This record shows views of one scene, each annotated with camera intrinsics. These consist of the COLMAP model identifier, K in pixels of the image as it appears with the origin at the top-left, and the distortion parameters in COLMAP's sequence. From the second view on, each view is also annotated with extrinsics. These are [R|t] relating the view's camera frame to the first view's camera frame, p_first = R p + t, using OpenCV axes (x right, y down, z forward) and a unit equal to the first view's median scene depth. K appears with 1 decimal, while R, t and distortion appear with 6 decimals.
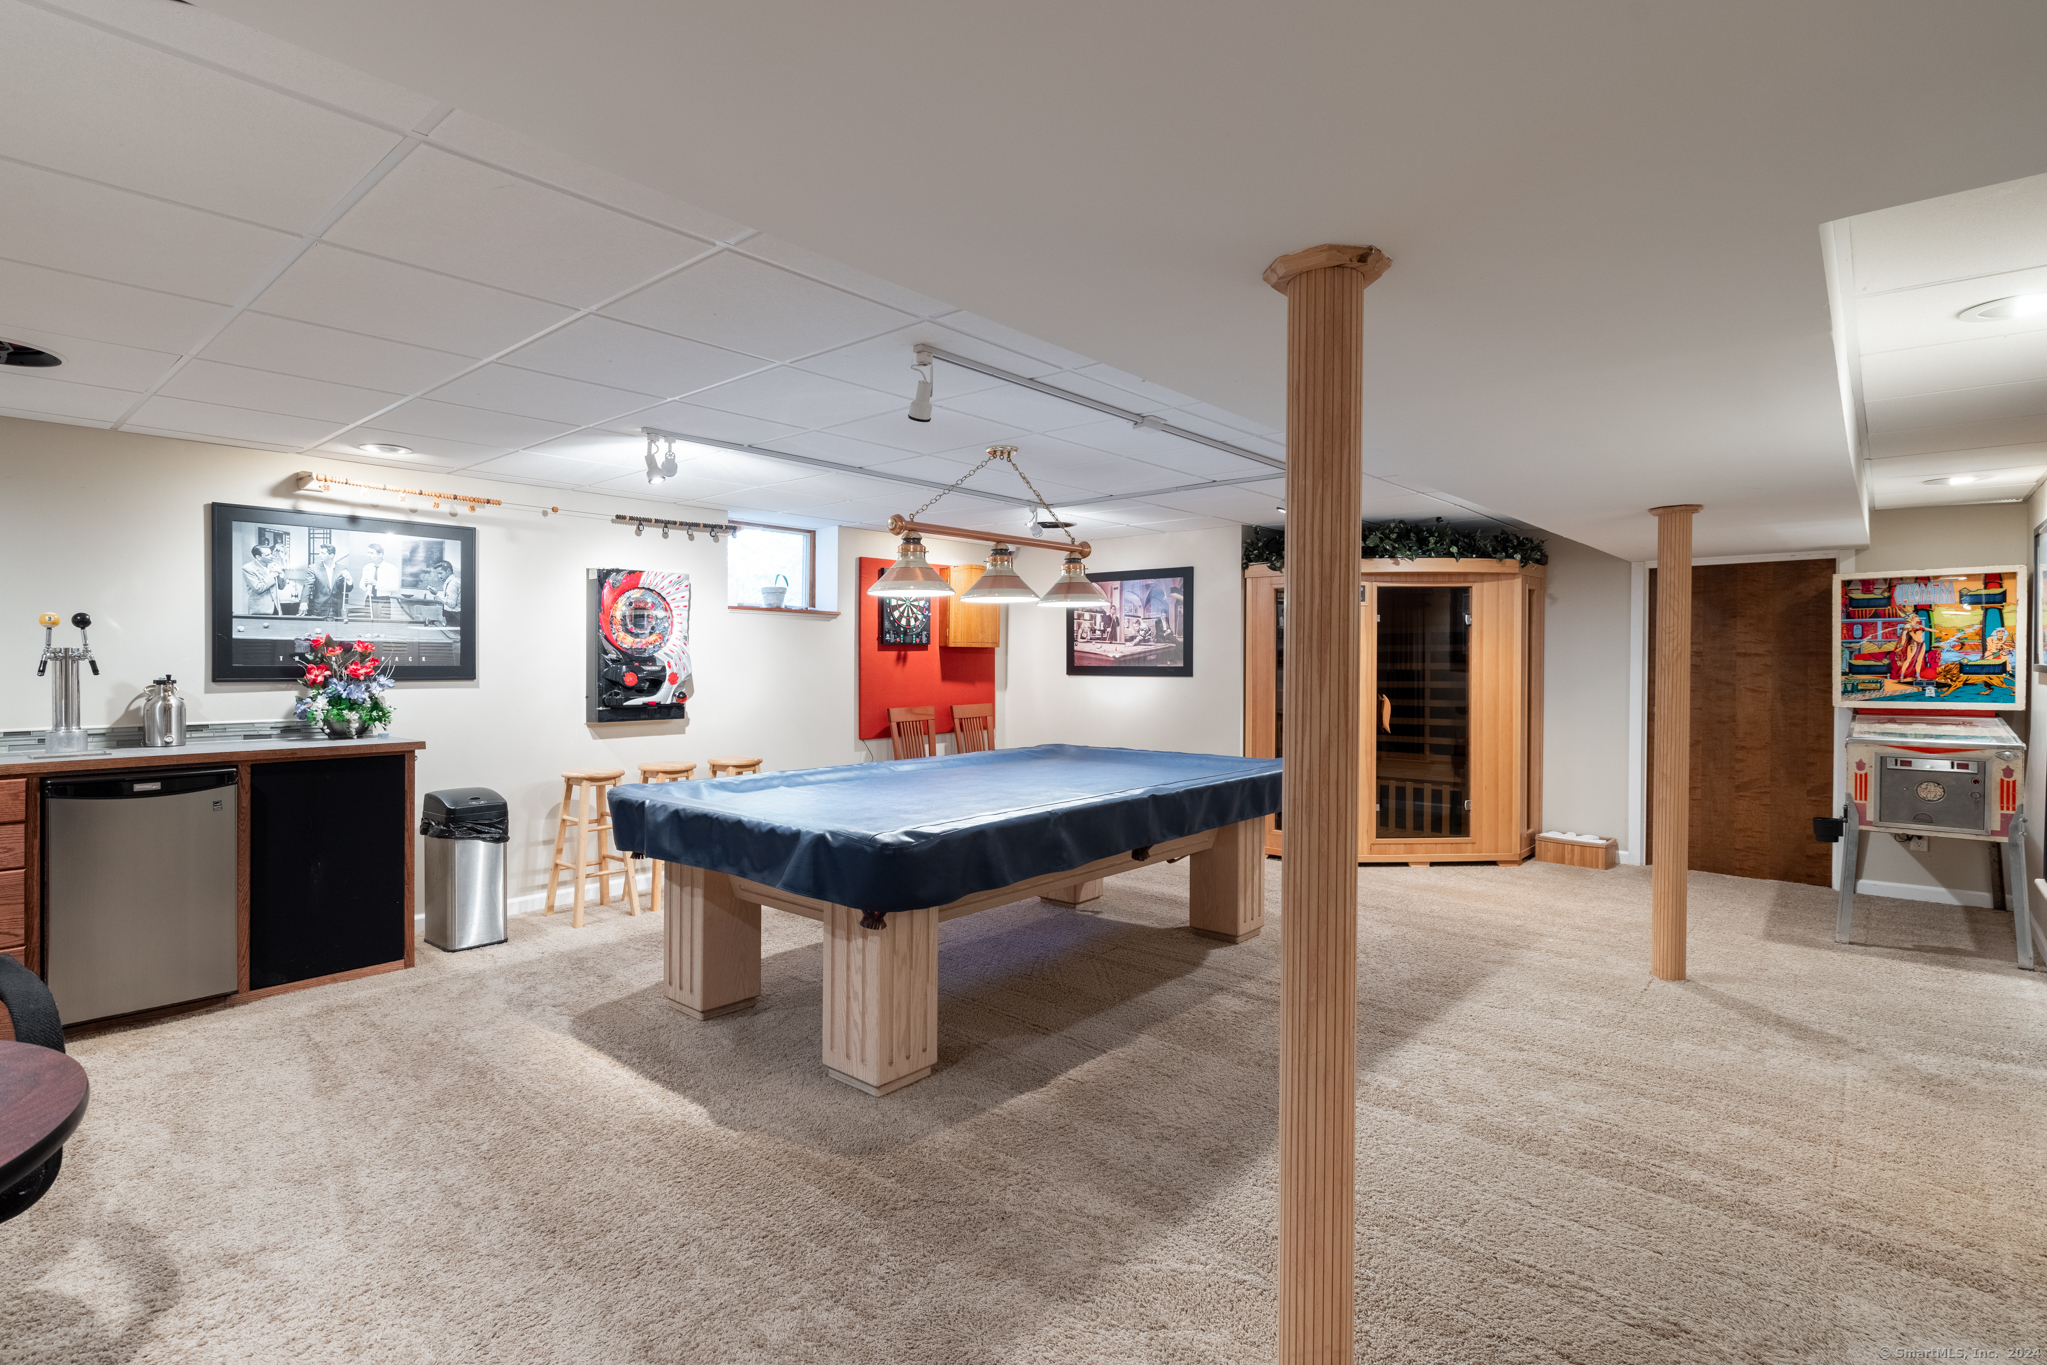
lens RADIAL K [[980.7, 0, 1016.6], [0, 980.7, 682.6], [0, 0, 1]] dist [-0.000281, -0.000179]
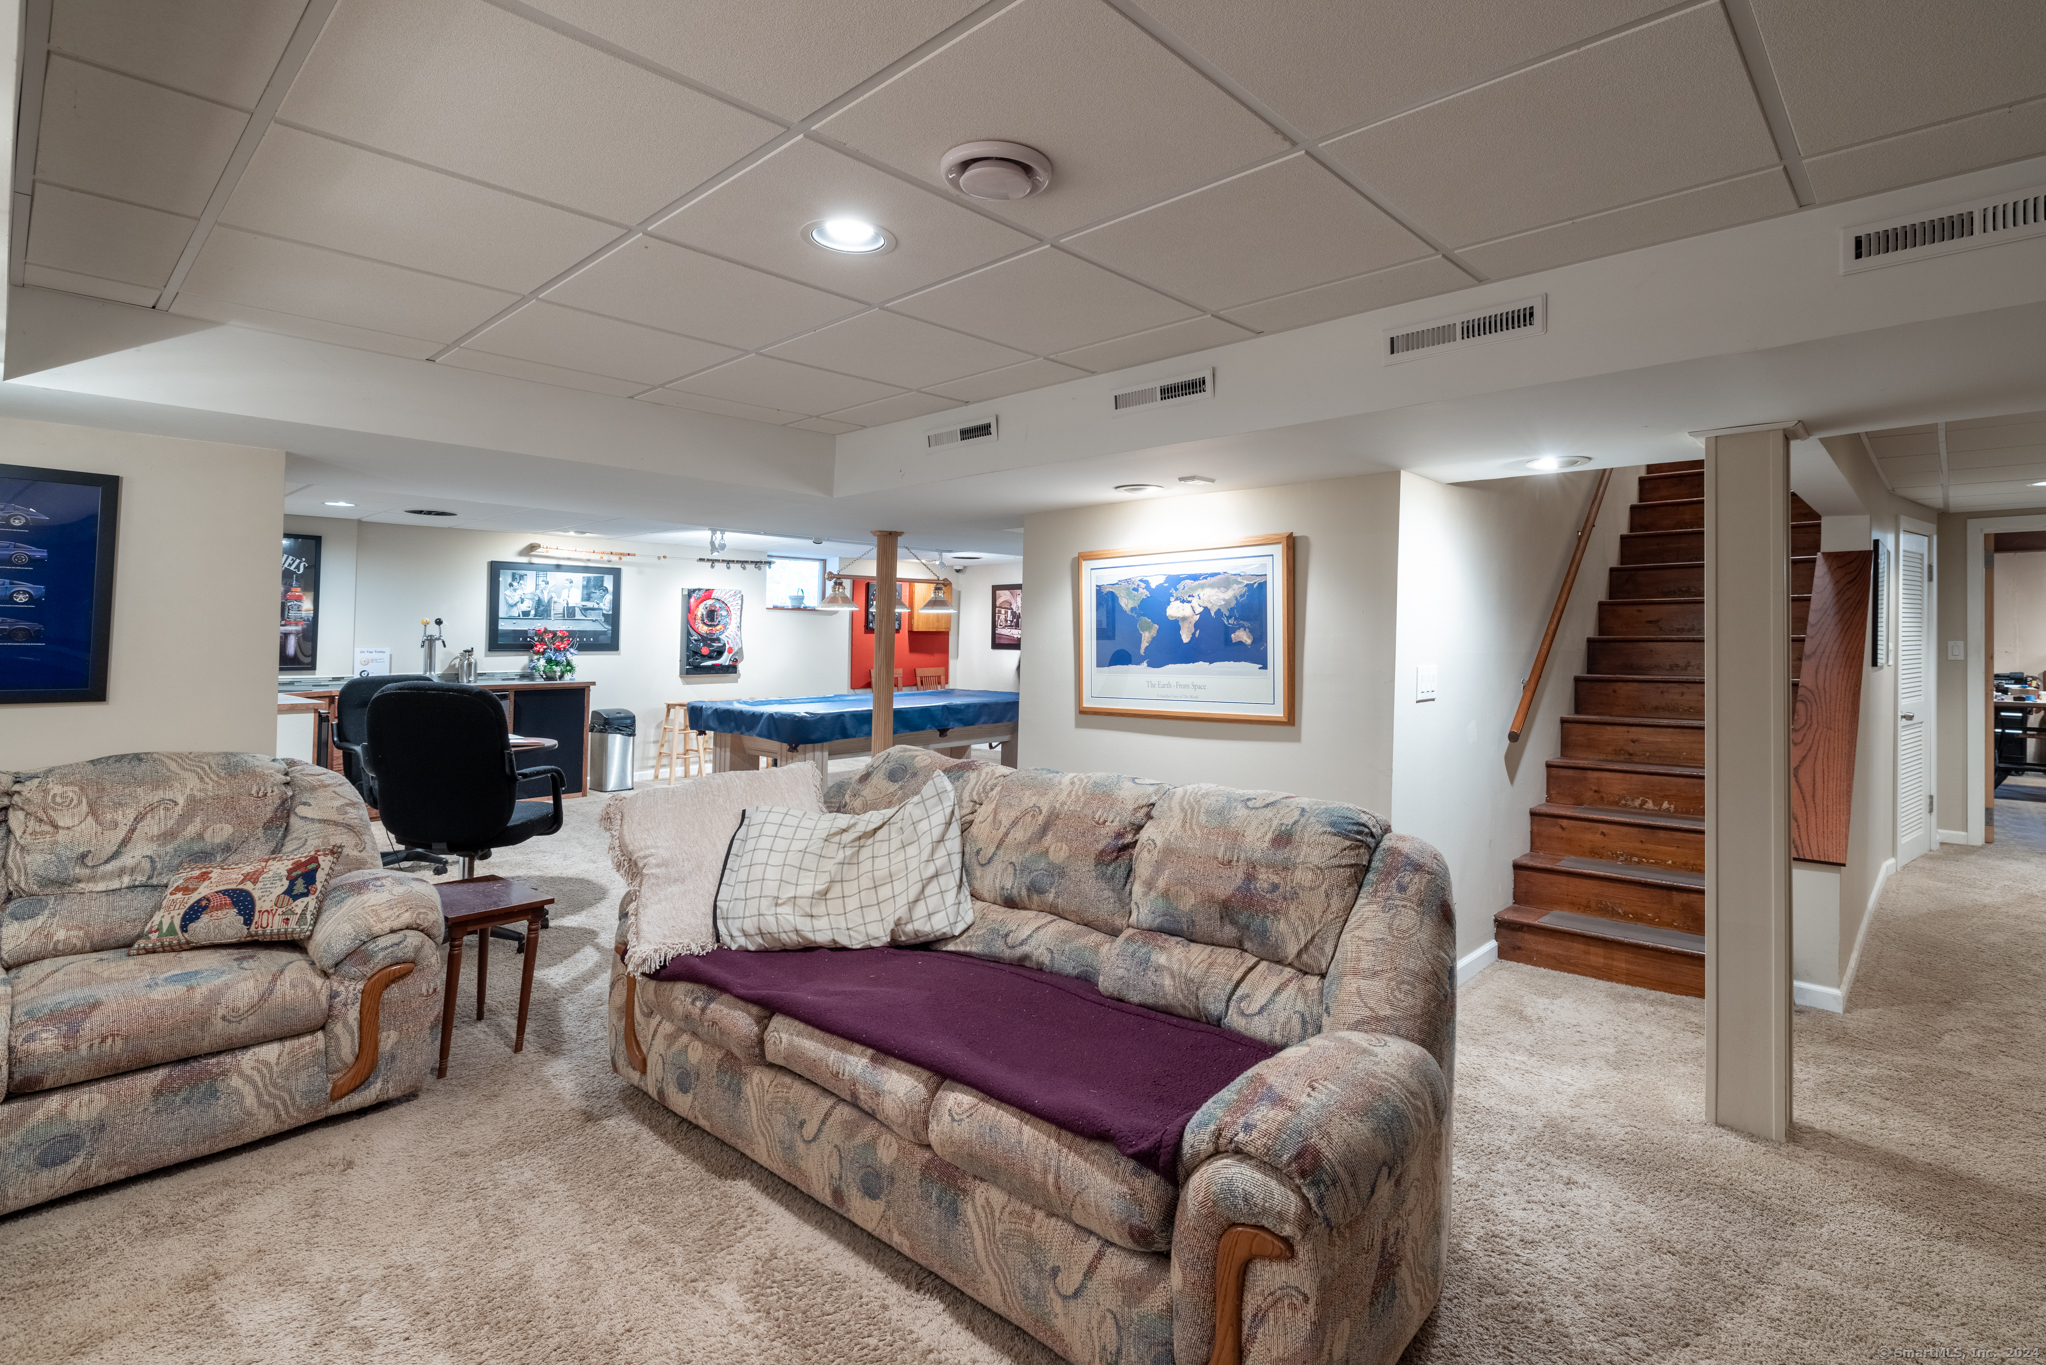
lens RADIAL K [[980.2, 0, 1141.1], [0, 980.2, 608.7], [0, 0, 1]] dist [-0.000281, -0.000179]
pose [[0.999861, 0.002499, 0.016468, 0.417589], [-0.001668, 0.998734, -0.050285, 0.009814], [-0.016572, 0.050251, 0.998599, -0.899117]]
